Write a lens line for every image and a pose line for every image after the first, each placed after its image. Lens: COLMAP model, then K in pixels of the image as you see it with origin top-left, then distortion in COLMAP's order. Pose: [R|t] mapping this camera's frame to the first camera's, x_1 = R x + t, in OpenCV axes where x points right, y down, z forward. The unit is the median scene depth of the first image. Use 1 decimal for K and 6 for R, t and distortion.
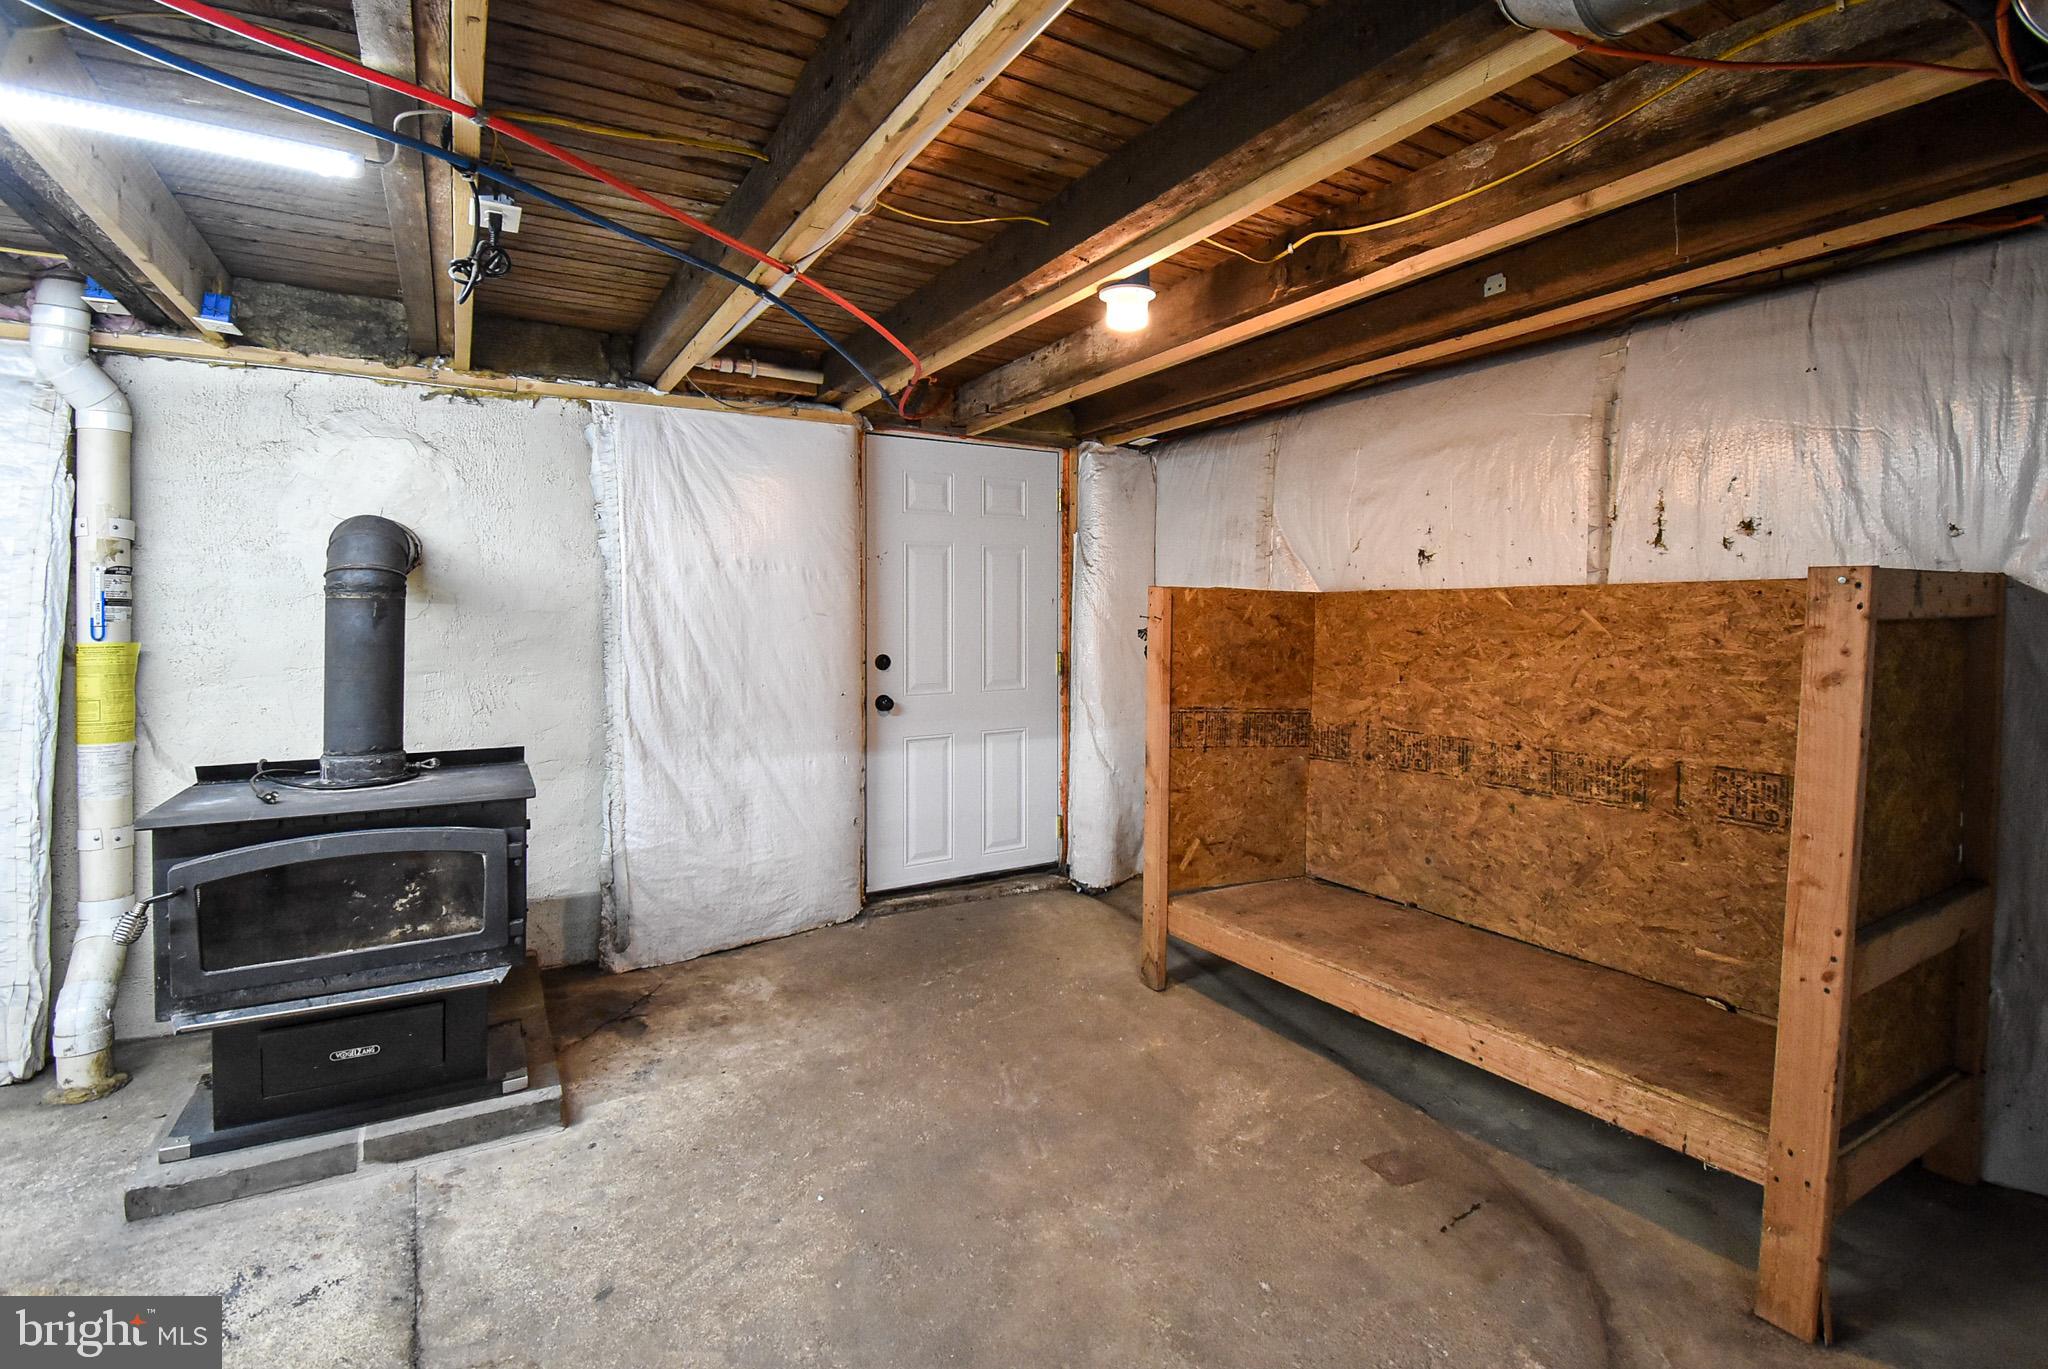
lens RADIAL K [[937.5, 0, 1023.3], [0, 937.5, 632.6], [0, 0, 1]] dist [0.010489, -0.019549]
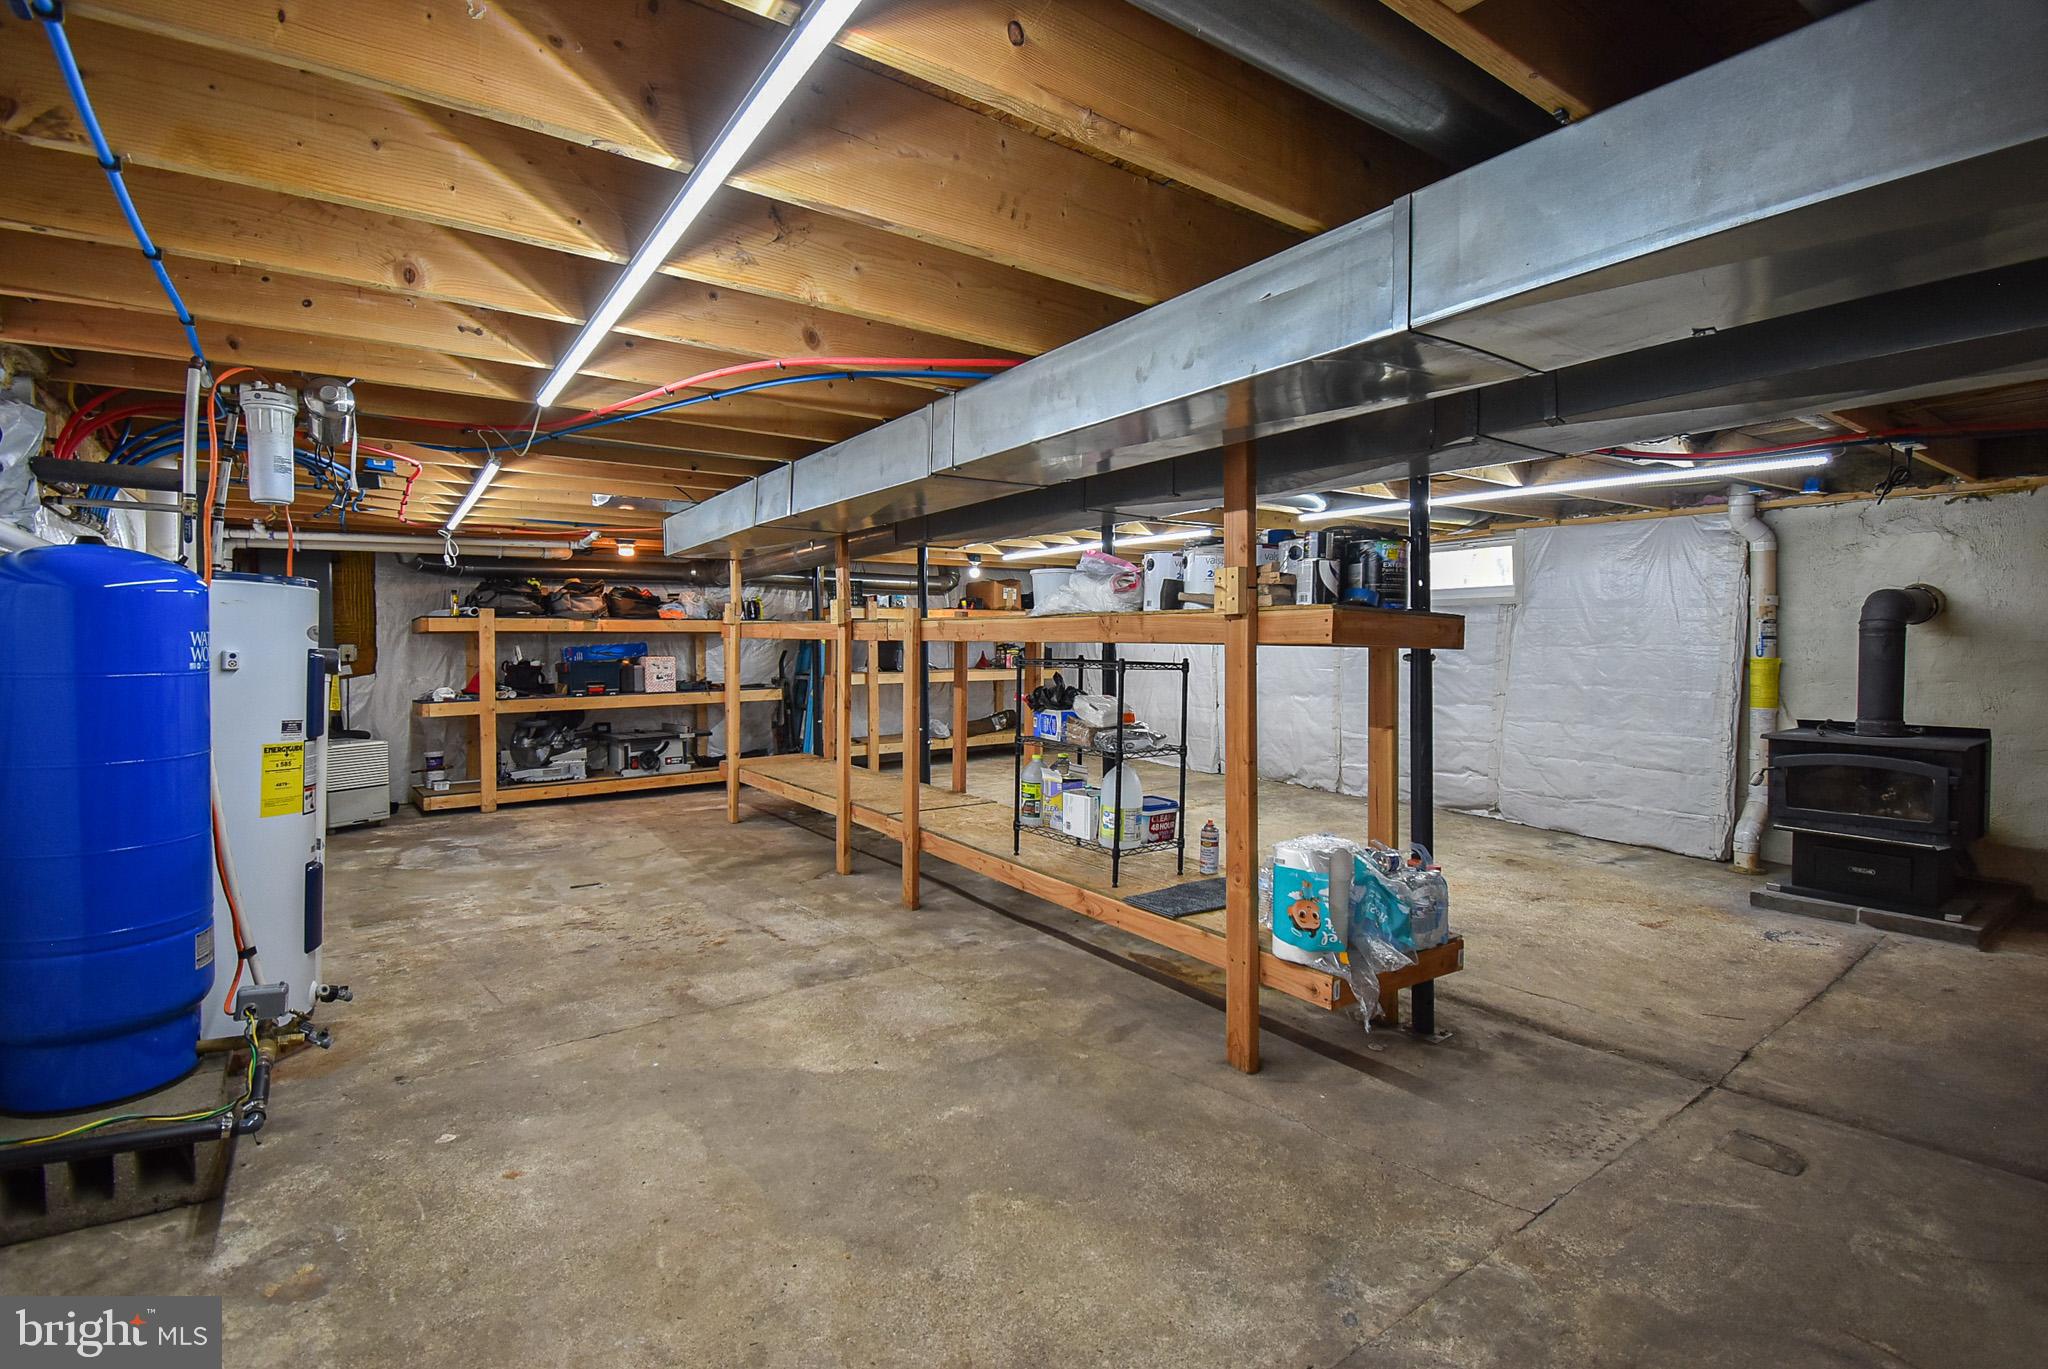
lens RADIAL K [[937.5, 0, 1023.3], [0, 937.5, 632.6], [0, 0, 1]] dist [0.010489, -0.019549]
pose [[0.069404, -0.010808, -0.997530, 0.930596], [-0.012243, 0.999857, -0.011685, -0.000560], [0.997514, 0.013024, 0.069262, -0.742045]]
